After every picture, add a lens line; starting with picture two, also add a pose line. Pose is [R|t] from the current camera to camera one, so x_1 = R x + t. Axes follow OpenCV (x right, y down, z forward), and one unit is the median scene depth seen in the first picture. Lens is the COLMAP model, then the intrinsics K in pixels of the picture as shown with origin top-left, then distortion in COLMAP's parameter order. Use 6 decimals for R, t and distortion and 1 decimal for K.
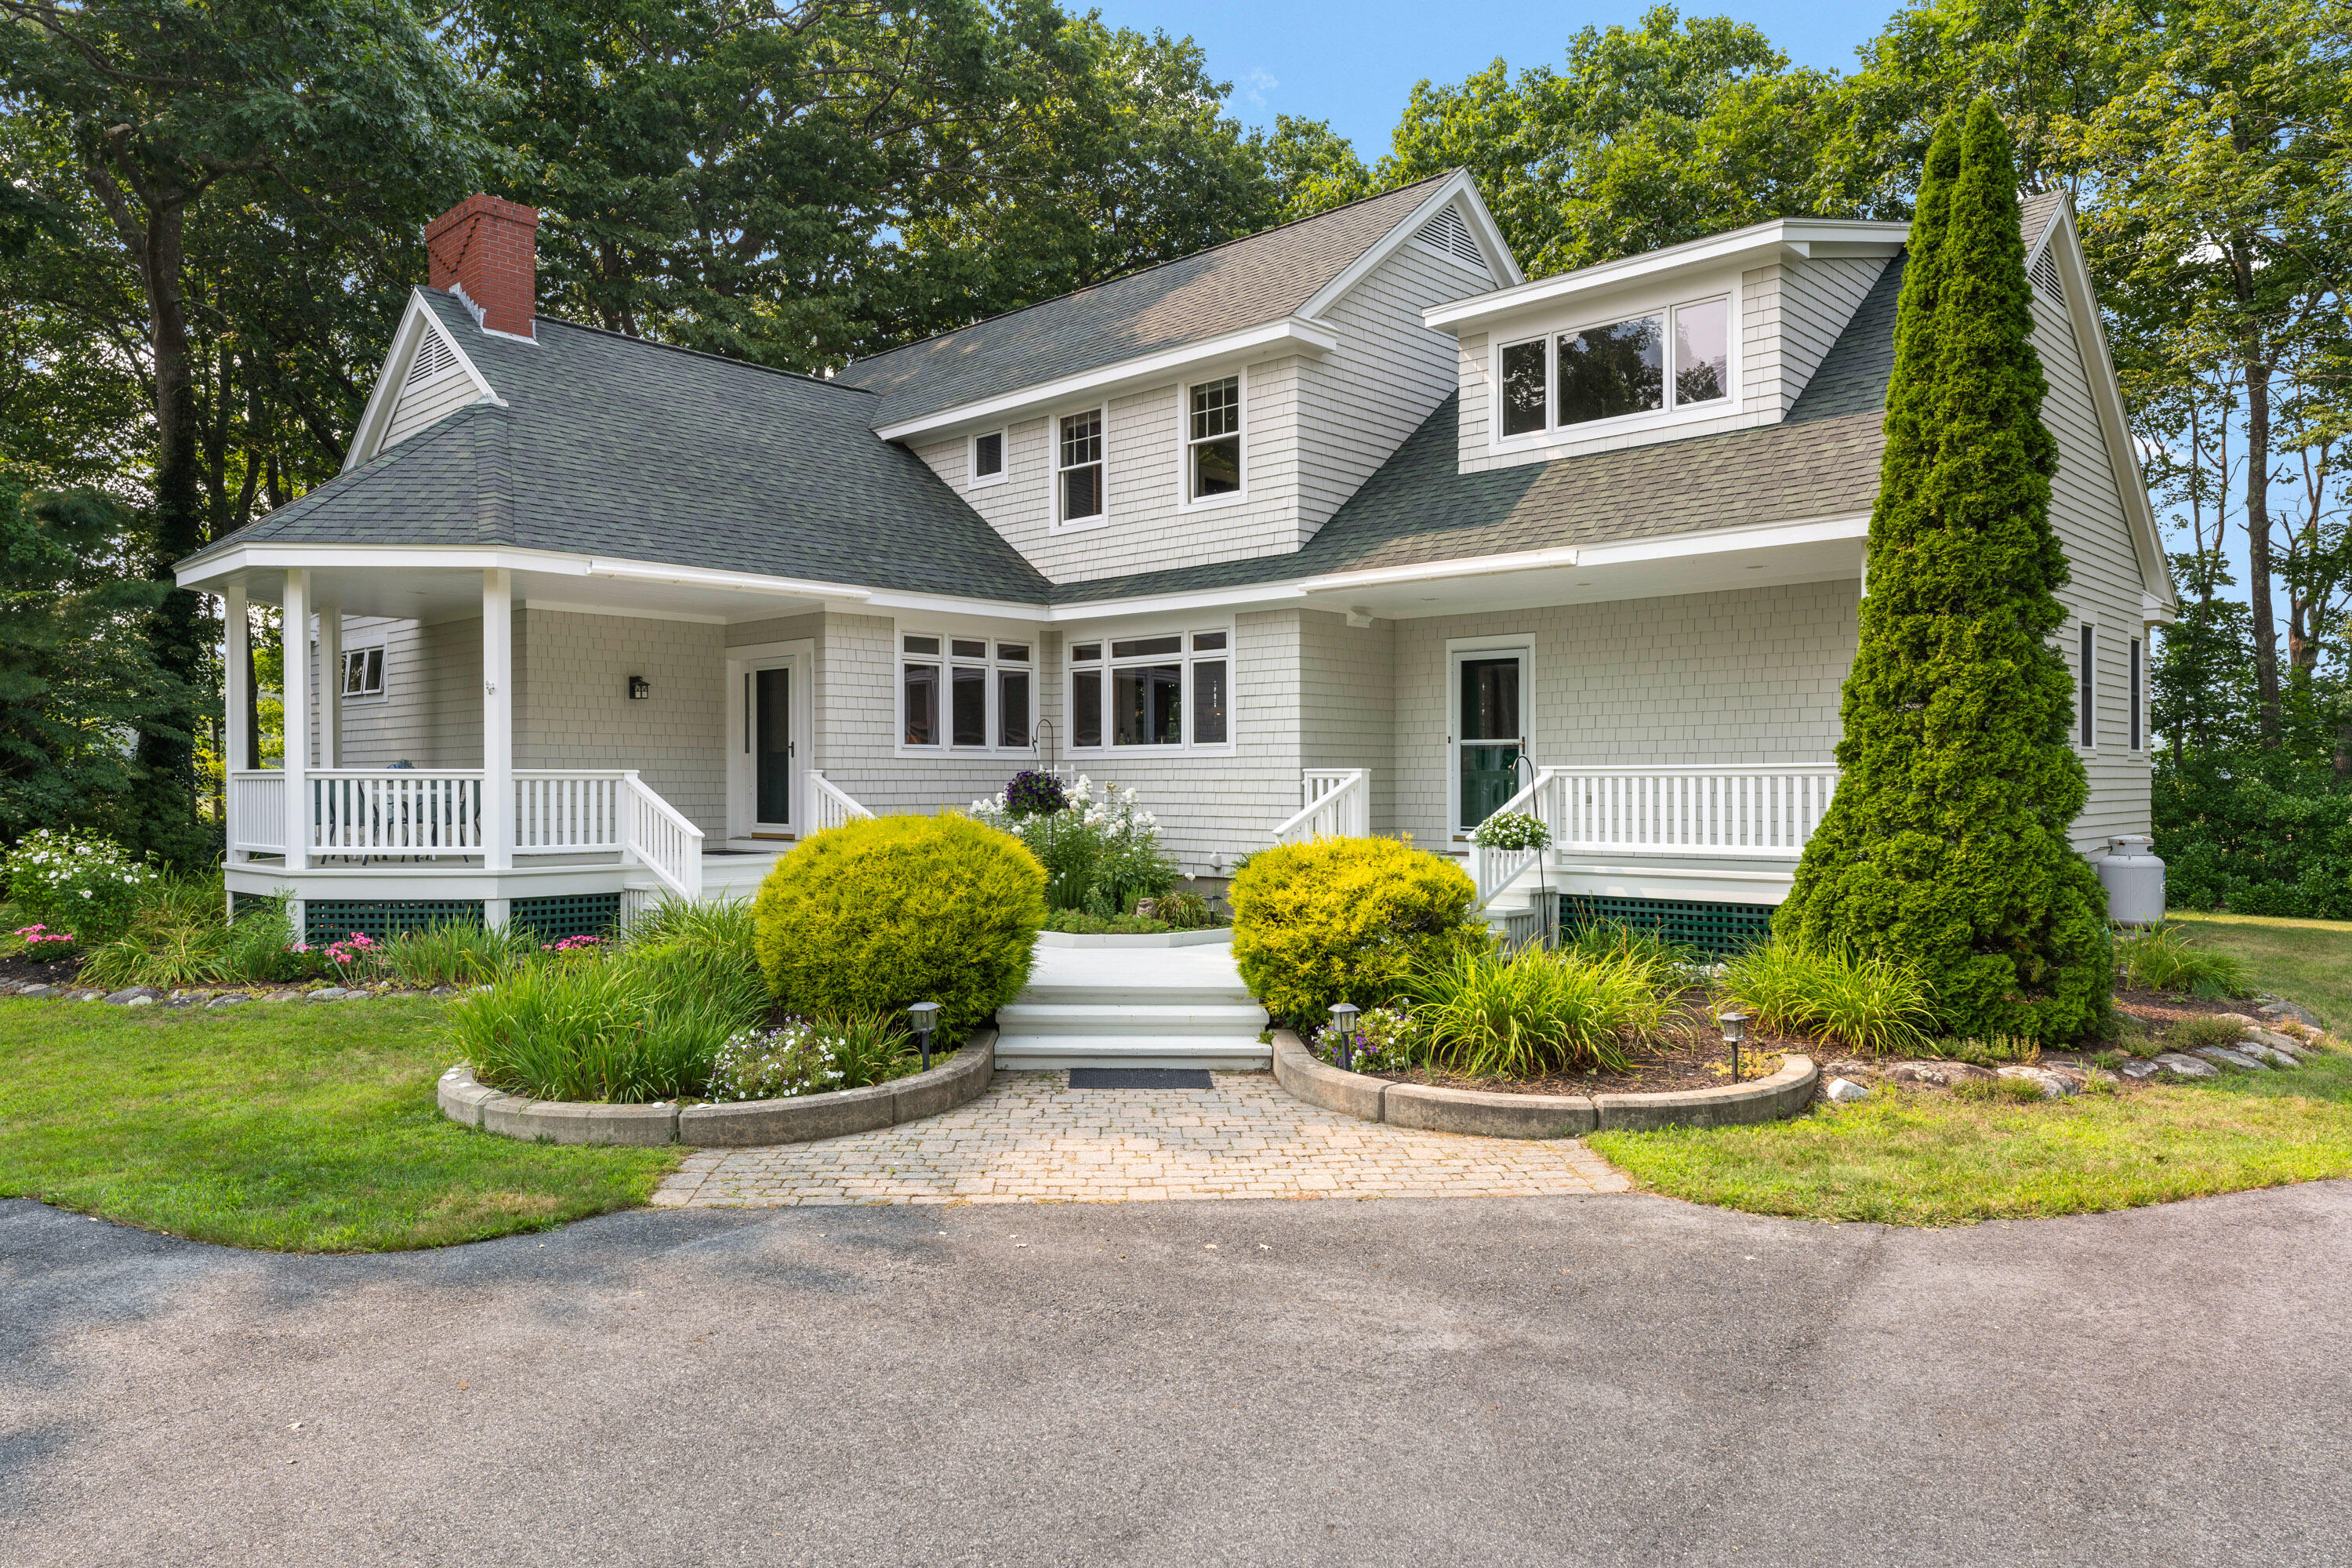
lens RADIAL K [[1571.6, 0, 1176.0], [0, 1571.6, 784.0], [0, 0, 1]] dist [-0.005895, -0.001744]
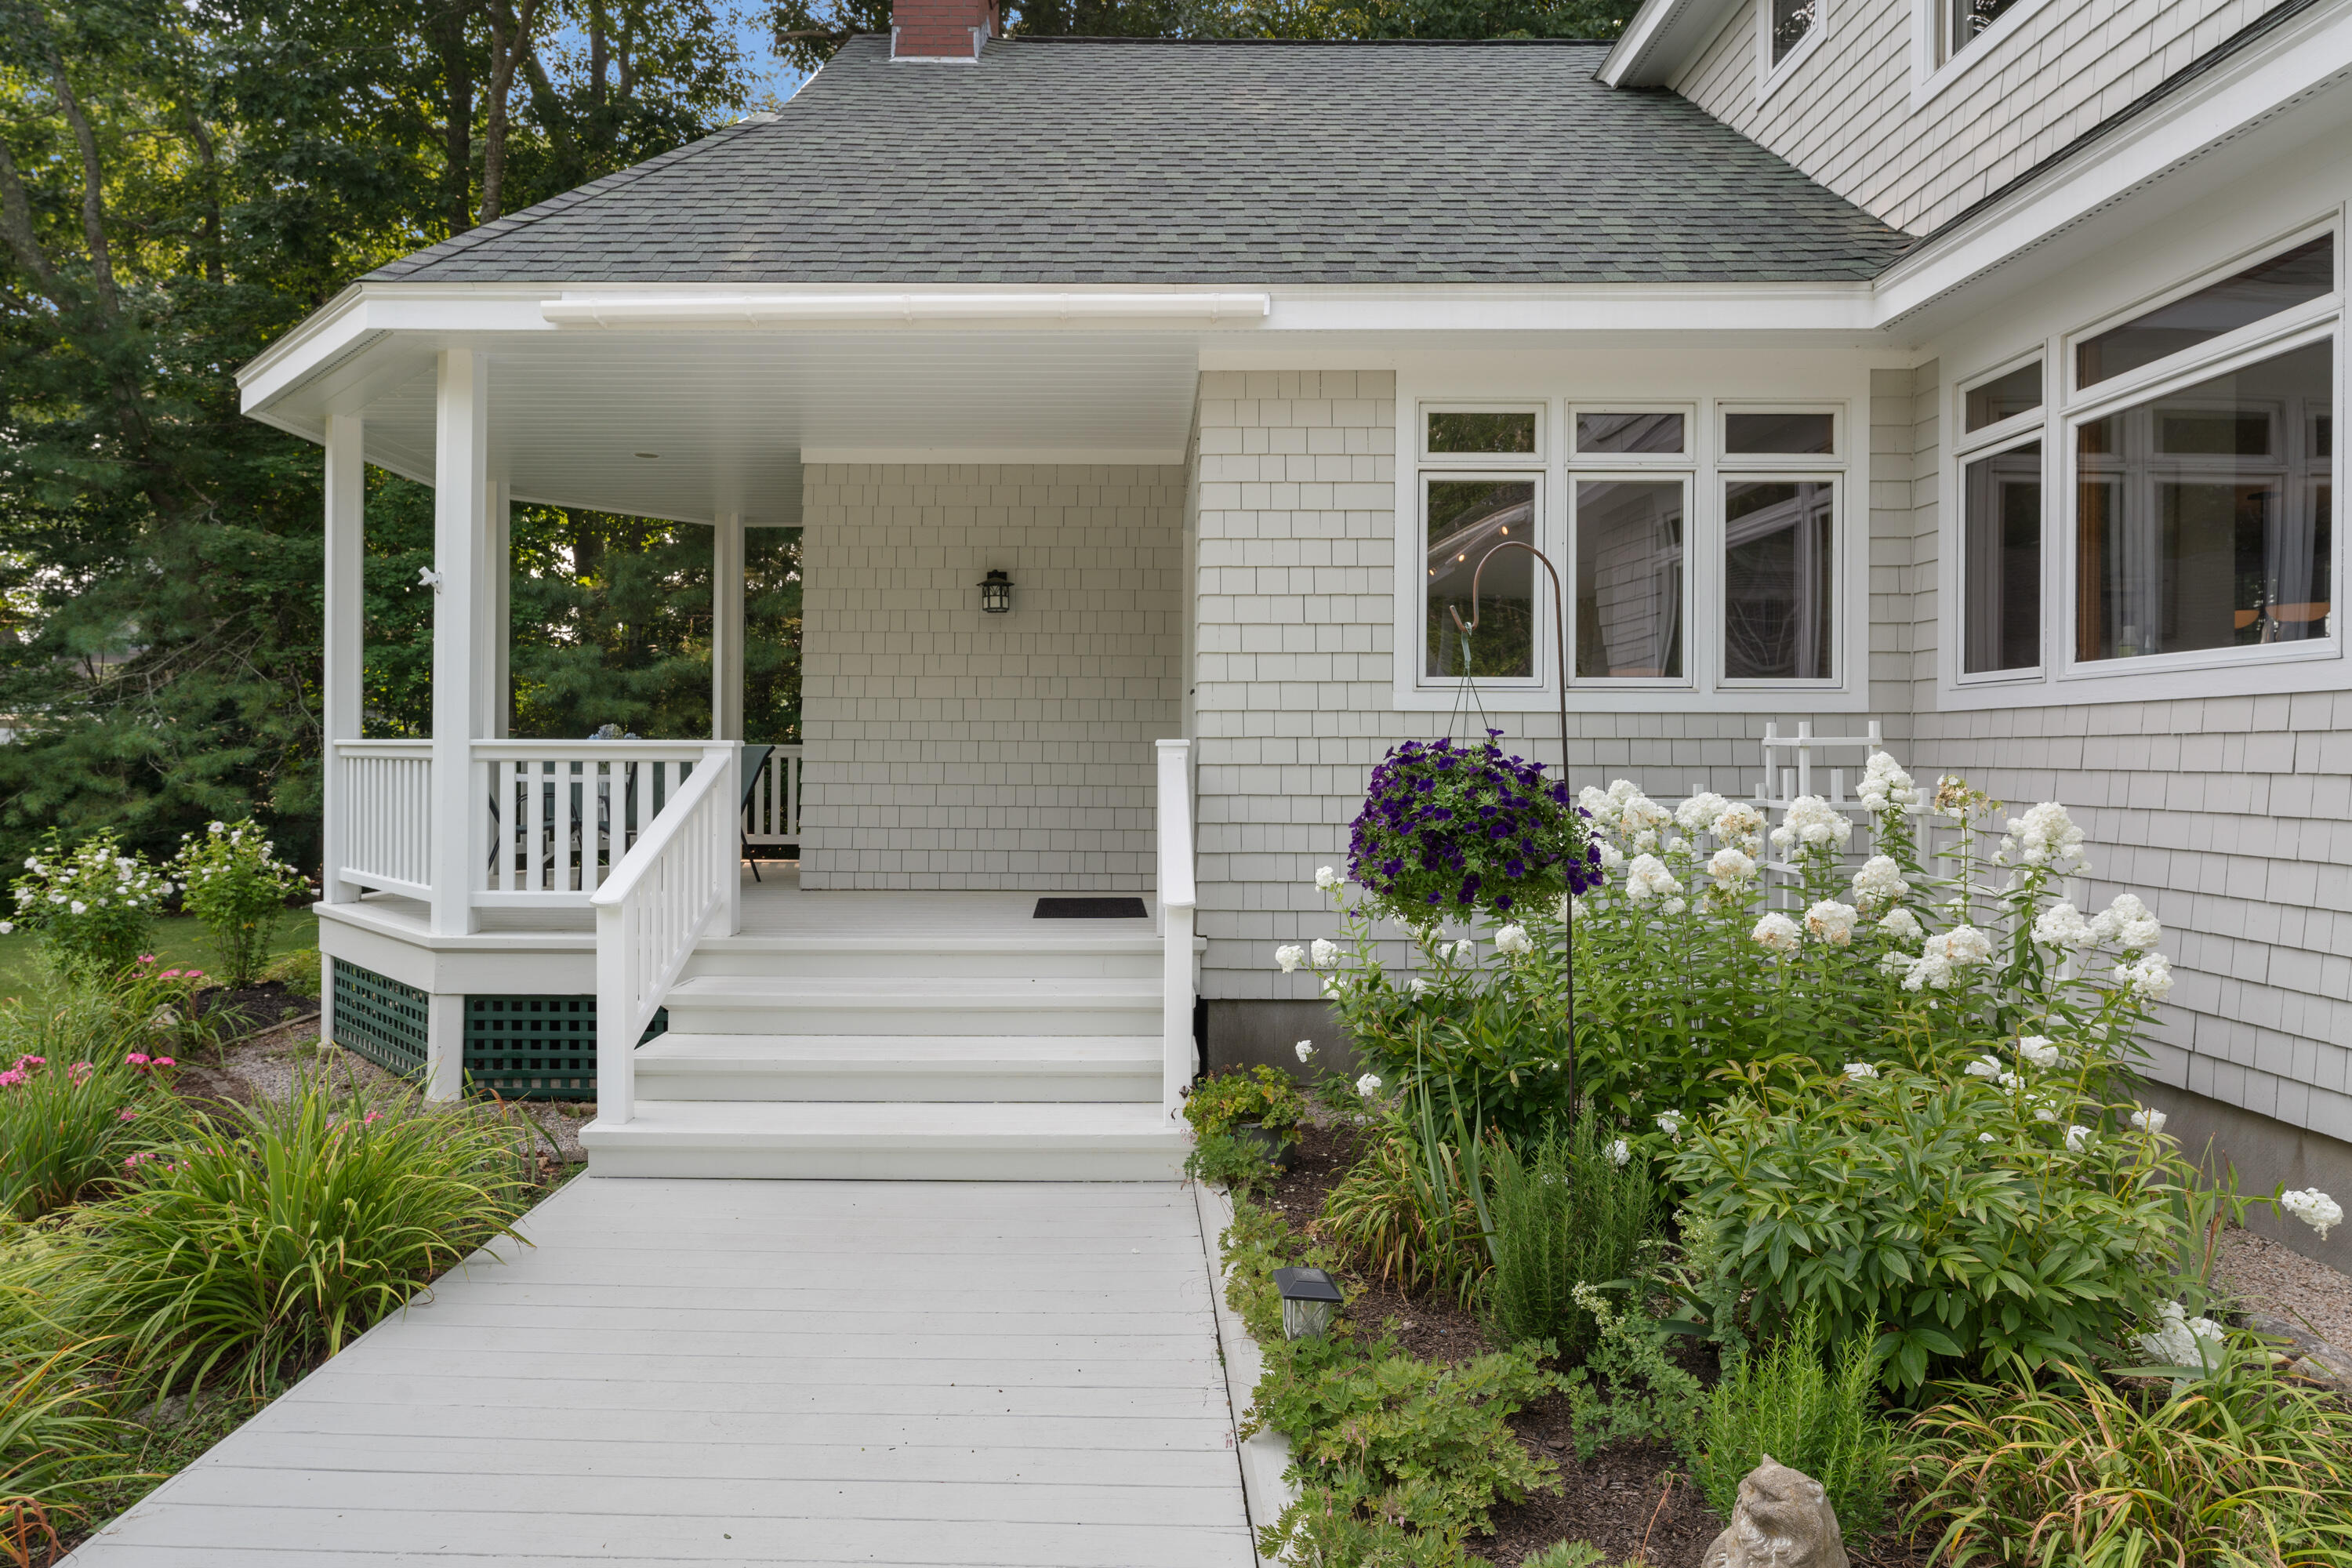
lens RADIAL K [[1288.9, 0, 1176.0], [0, 1288.9, 784.0], [0, 0, 1]] dist [-0.003974, -0.000681]
pose [[0.680075, 0.021568, -0.732825, 0.028724], [-0.004099, 0.999663, 0.025618, -0.005513], [0.733131, -0.014419, 0.679935, 0.689790]]
